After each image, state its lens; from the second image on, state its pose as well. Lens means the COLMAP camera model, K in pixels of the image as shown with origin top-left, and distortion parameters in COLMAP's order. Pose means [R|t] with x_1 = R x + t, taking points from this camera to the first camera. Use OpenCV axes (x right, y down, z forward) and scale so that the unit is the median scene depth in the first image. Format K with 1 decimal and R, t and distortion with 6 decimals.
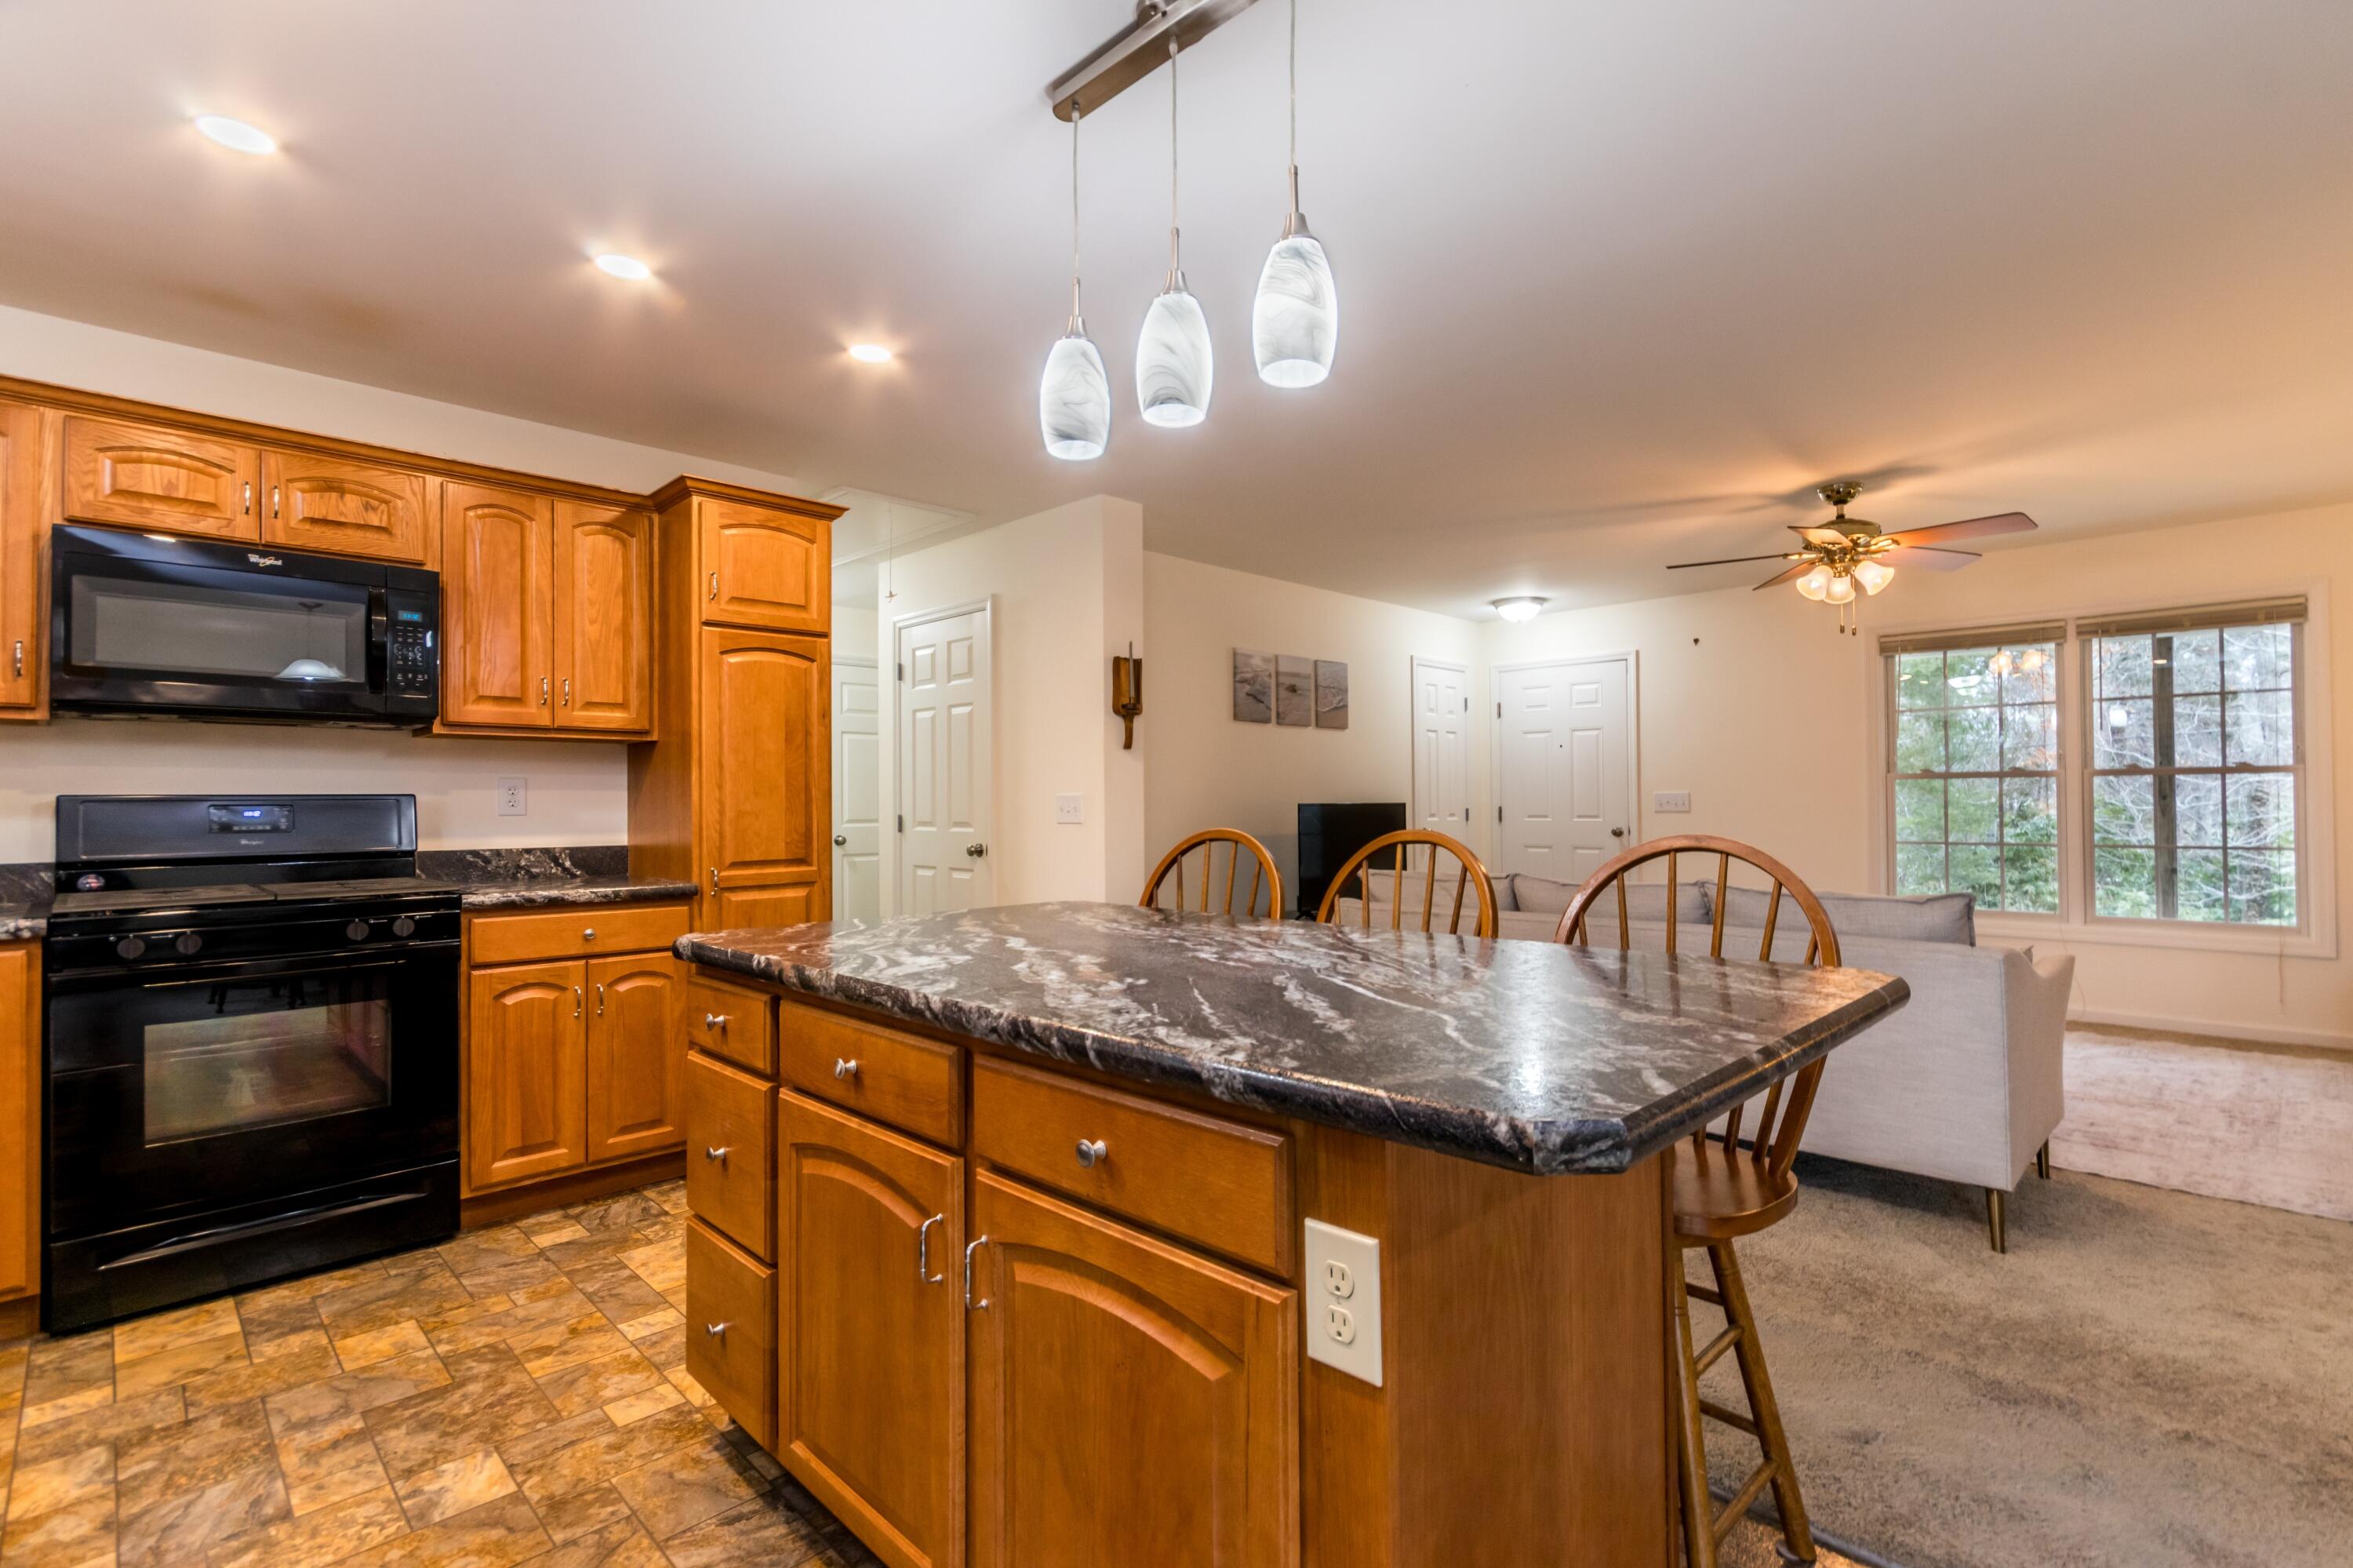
lens RADIAL K [[1089.0, 0, 1220.2], [0, 1089.0, 787.0], [0, 0, 1]] dist [0.001580, -0.004946]
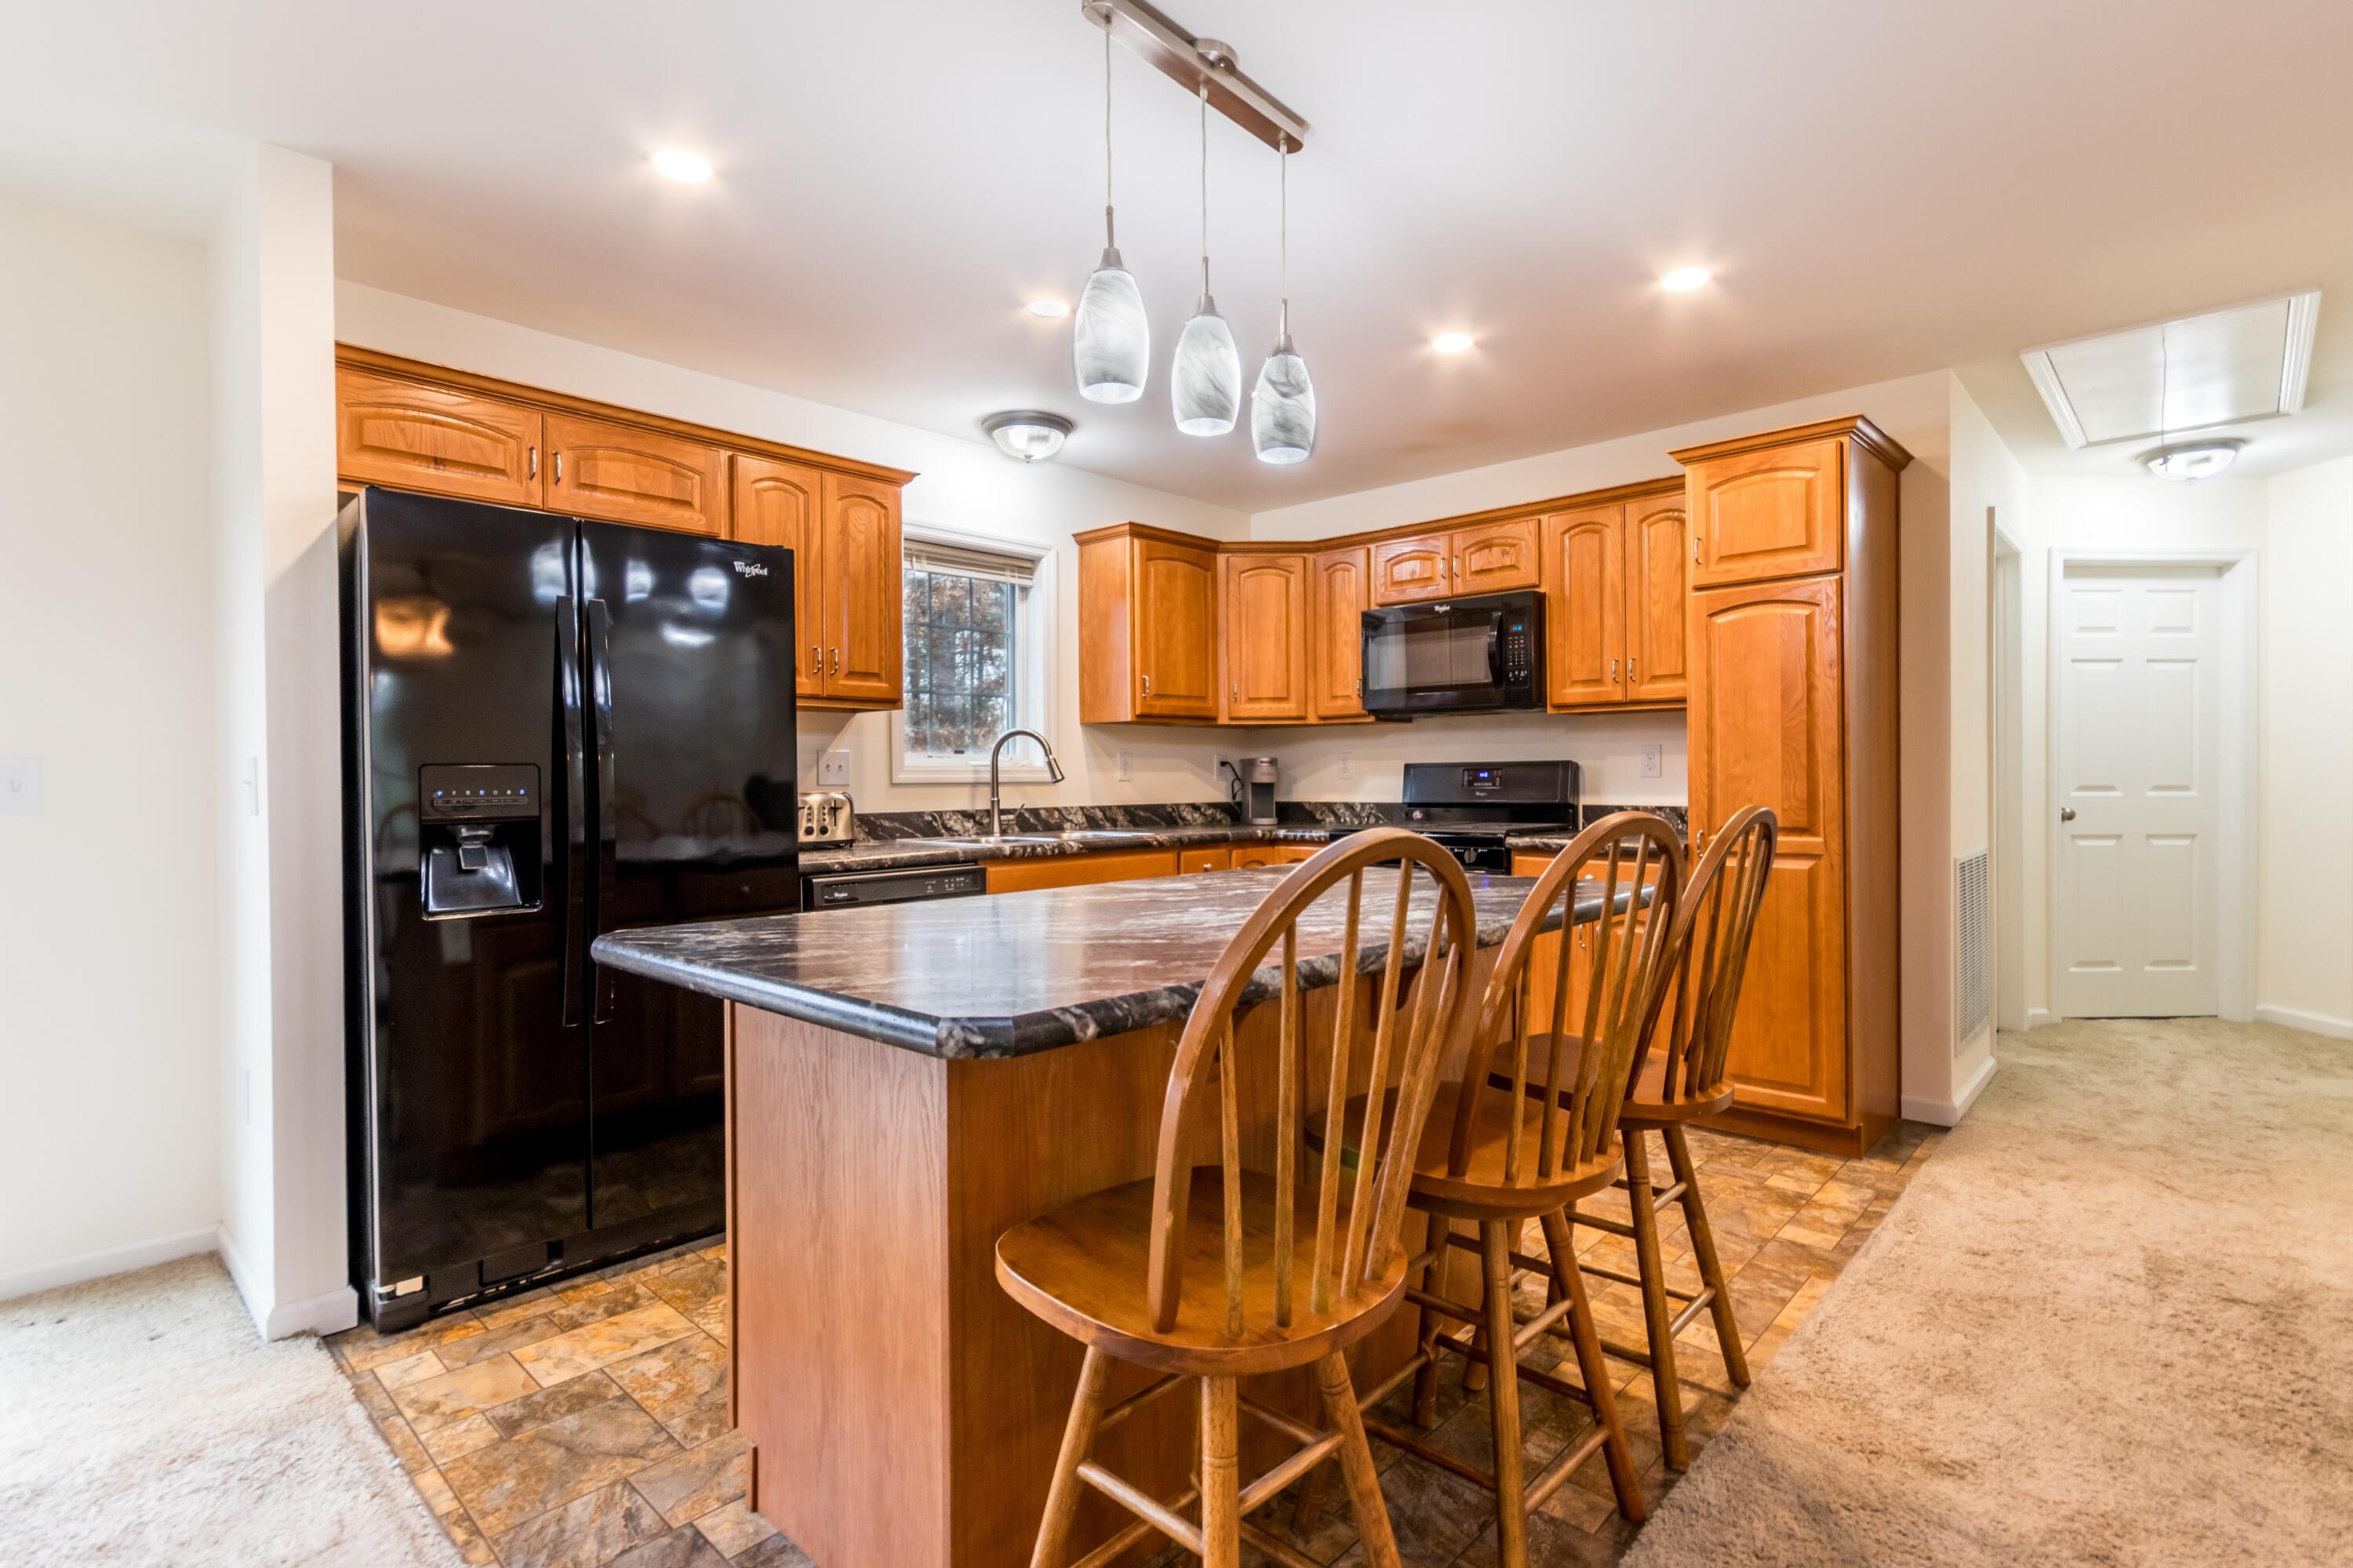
lens RADIAL K [[1122.2, 0, 1176.5], [0, 1122.2, 784.0], [0, 0, 1]] dist [0.000218, -0.000255]
pose [[0.000352, 0.014934, -0.999888, 0.571392], [0.022888, 0.999626, 0.014938, 0.004157], [0.999738, -0.022890, 0.000010, 0.512637]]
